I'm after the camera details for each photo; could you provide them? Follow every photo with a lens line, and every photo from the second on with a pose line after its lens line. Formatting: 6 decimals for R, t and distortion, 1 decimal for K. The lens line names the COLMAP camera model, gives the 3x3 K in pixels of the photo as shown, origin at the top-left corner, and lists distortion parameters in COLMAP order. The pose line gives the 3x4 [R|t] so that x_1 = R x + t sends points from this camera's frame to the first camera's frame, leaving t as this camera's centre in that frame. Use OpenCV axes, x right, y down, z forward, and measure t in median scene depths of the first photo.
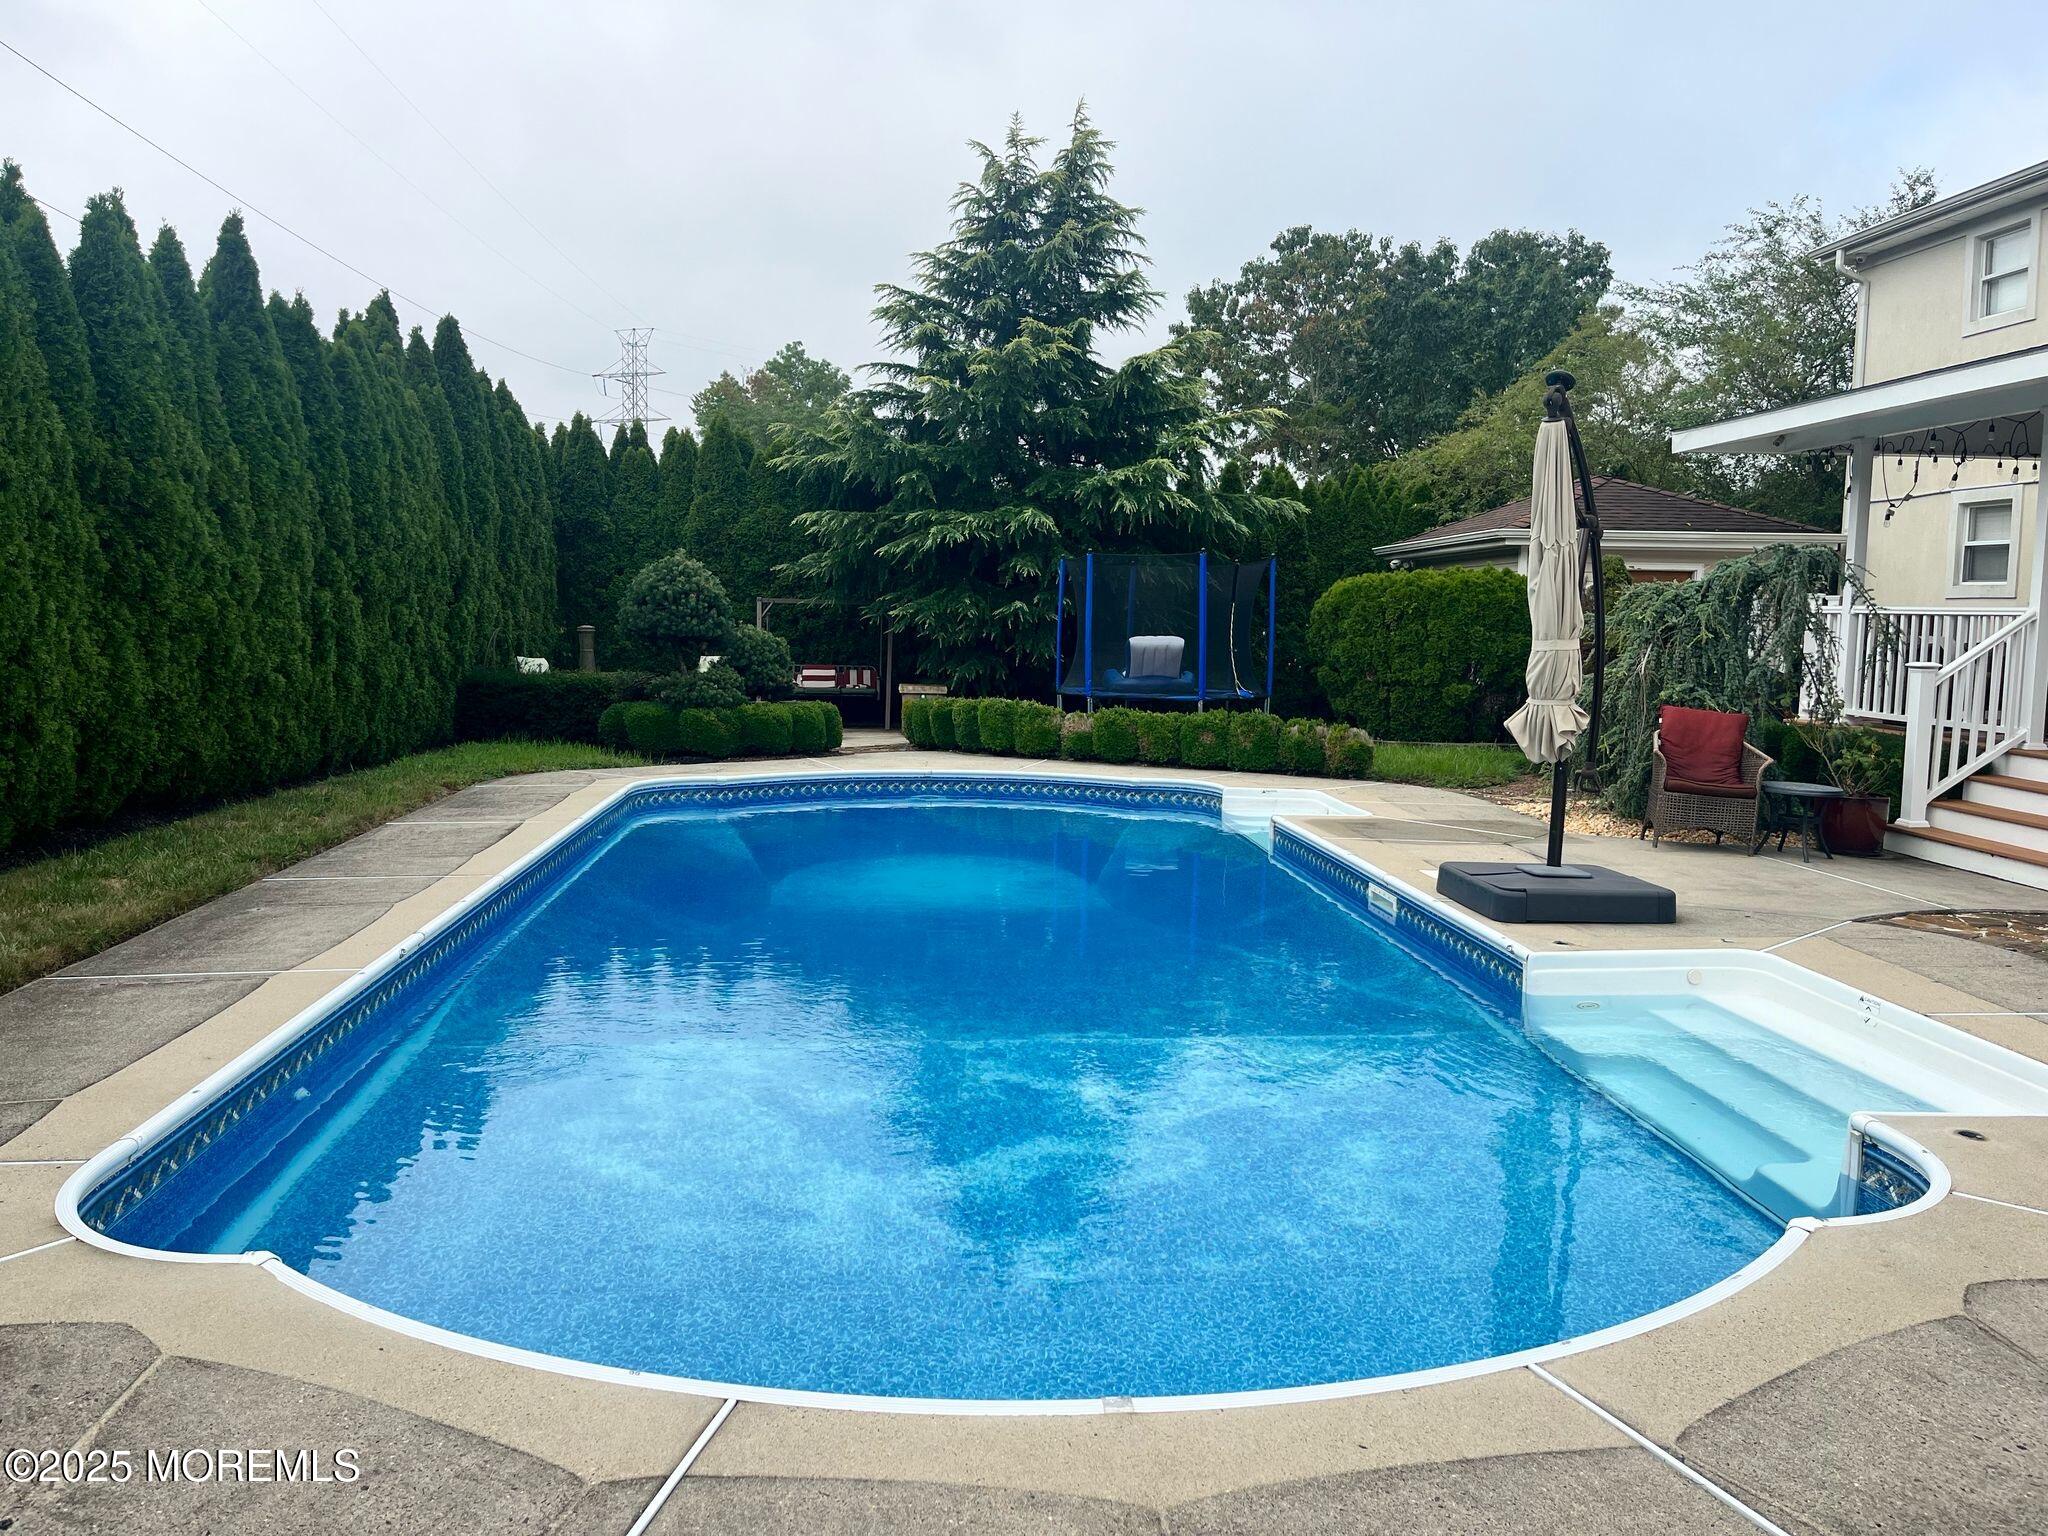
lens RADIAL K [[1530.8, 0, 1025.5], [0, 1530.8, 773.5], [0, 0, 1]] dist [0.003610, -0.057410]
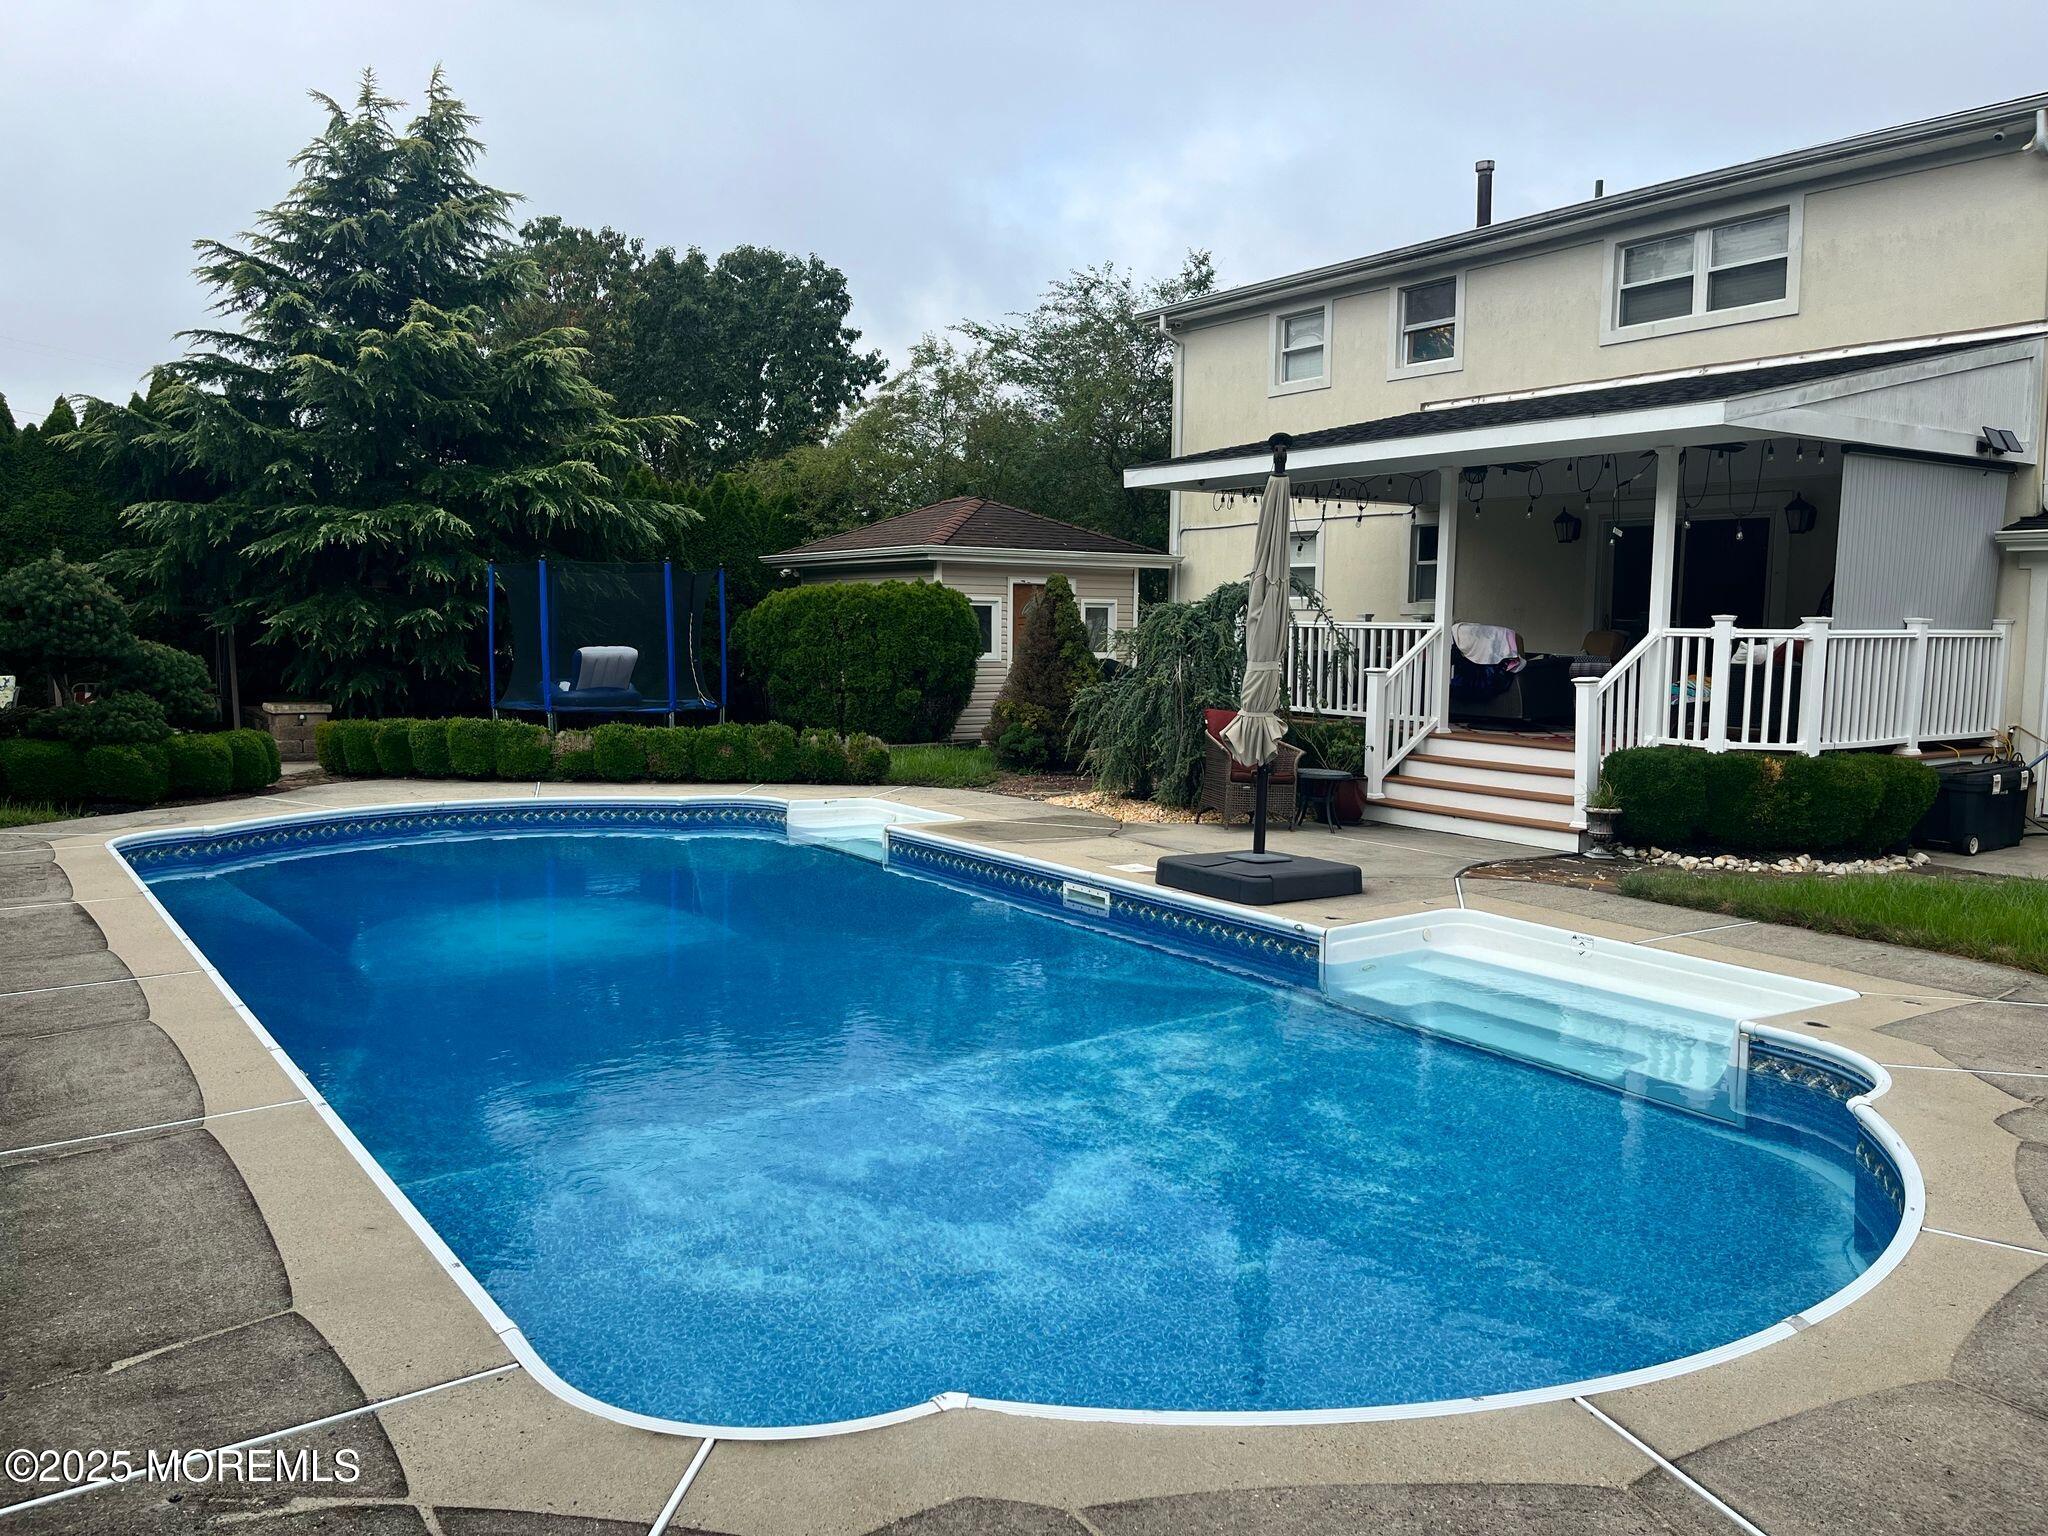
lens RADIAL K [[1491.3, 0, 1087.8], [0, 1491.3, 763.4], [0, 0, 1]] dist [0.035727, -0.079145]
pose [[0.852760, -0.051526, 0.519755, -0.159095], [0.052216, 0.998547, 0.013322, -0.013762], [-0.519686, 0.015779, 0.854212, 0.038512]]
